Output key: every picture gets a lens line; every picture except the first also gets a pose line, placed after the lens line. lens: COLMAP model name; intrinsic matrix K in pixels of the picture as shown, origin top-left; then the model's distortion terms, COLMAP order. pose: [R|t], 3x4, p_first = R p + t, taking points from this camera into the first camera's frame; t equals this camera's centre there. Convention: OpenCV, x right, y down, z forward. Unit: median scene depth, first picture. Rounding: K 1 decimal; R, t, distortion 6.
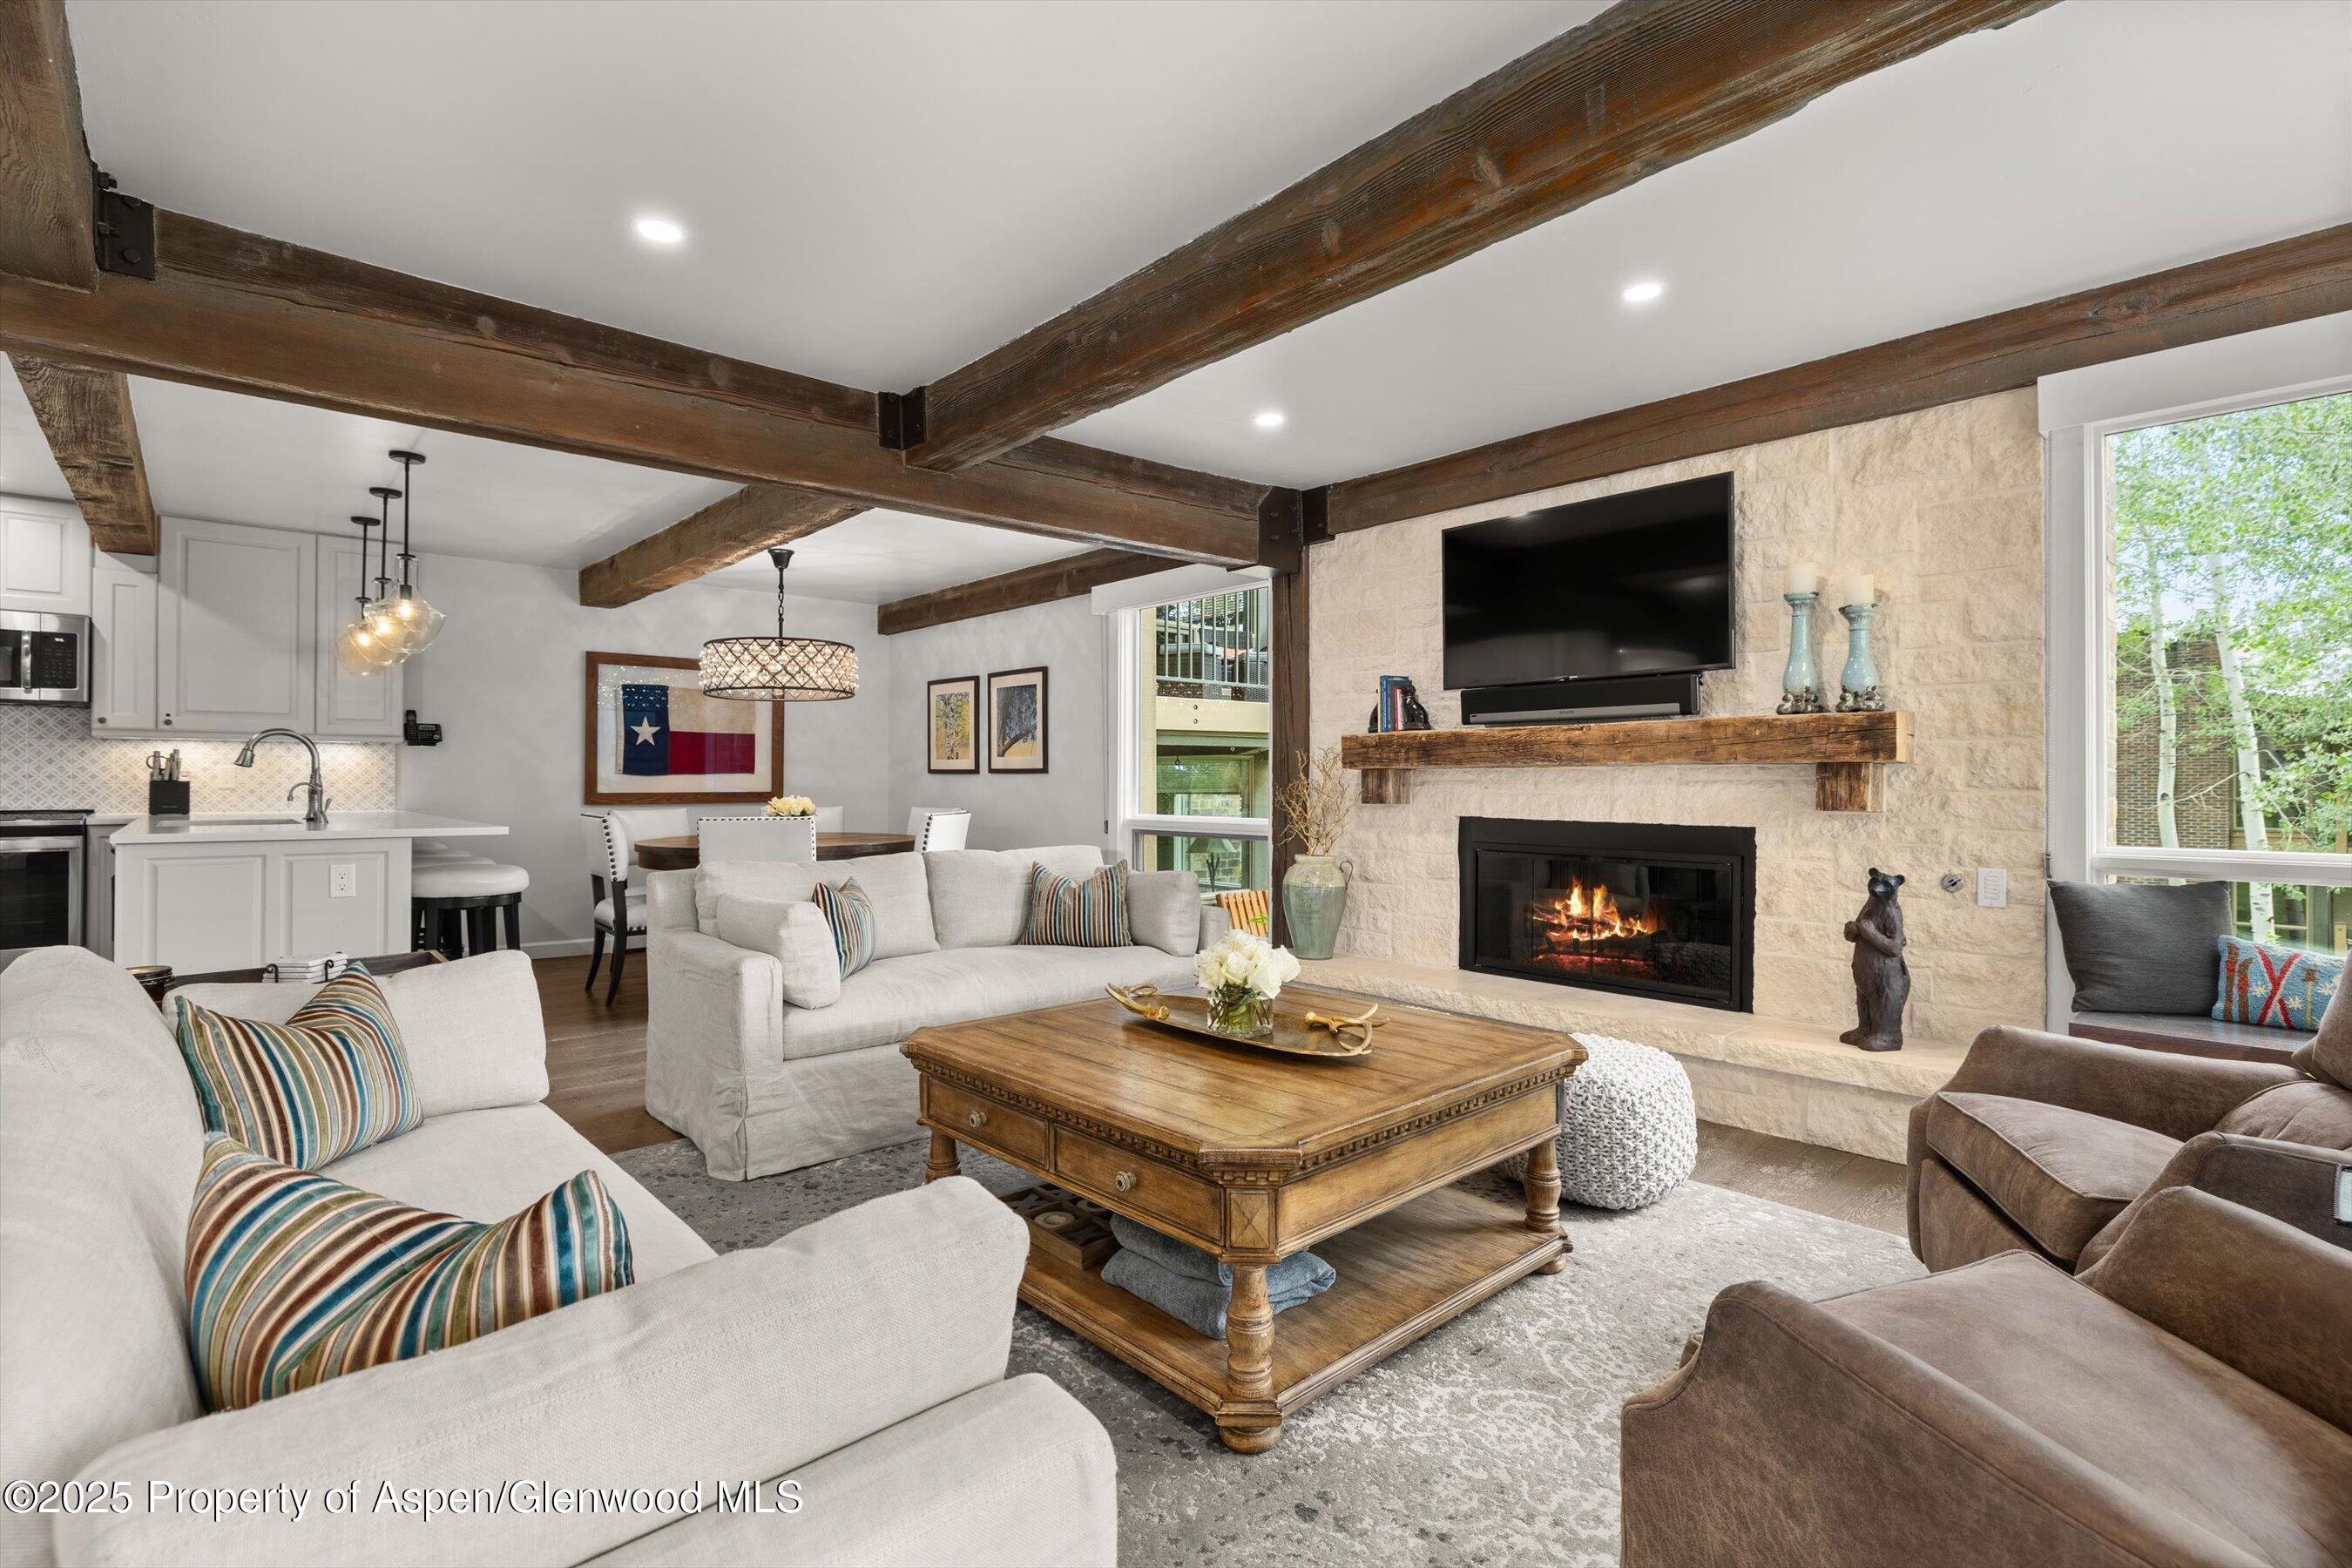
lens RADIAL K [[1097.1, 0, 1180.8], [0, 1097.1, 780.5], [0, 0, 1]] dist [0.001453, 0.000065]
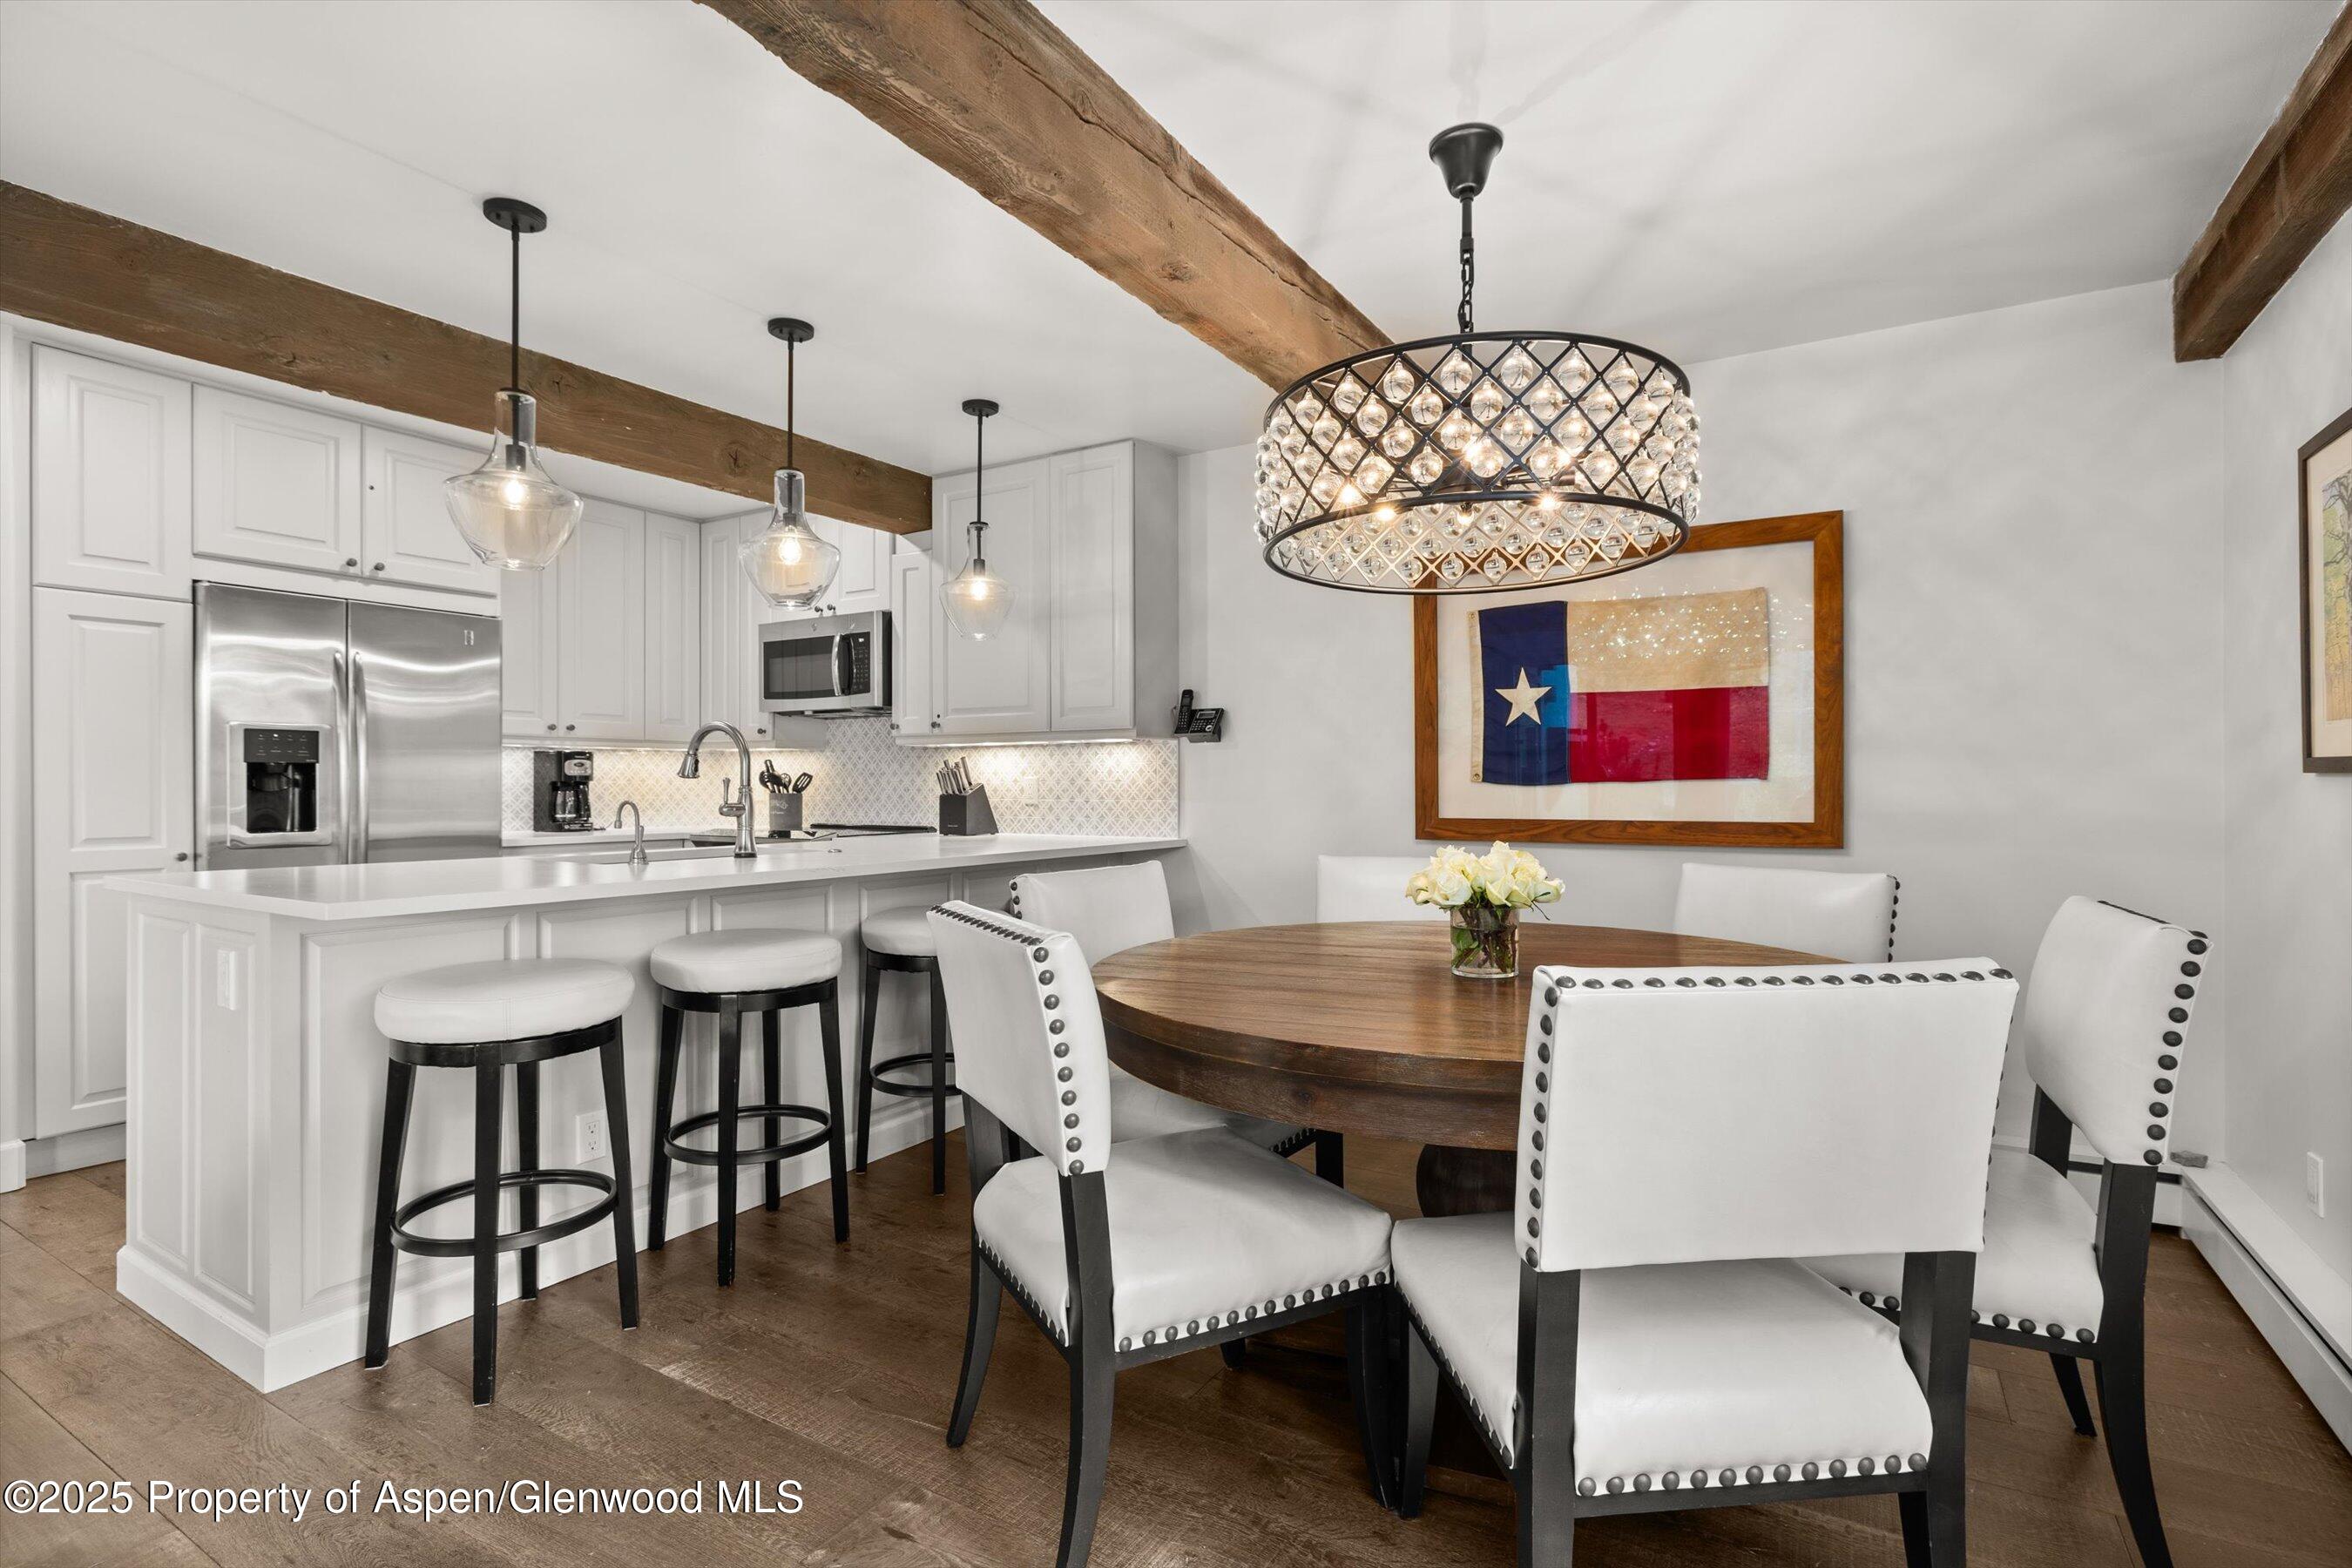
lens RADIAL K [[1097.1, 0, 1183.1], [0, 1097.1, 790.6], [0, 0, 1]] dist [0.001453, 0.000065]
pose [[0.289295, 0.001360, -0.957239, -0.052279], [0.002245, 0.999995, 0.002099, -0.003414], [0.957237, -0.002756, 0.289291, 0.715655]]
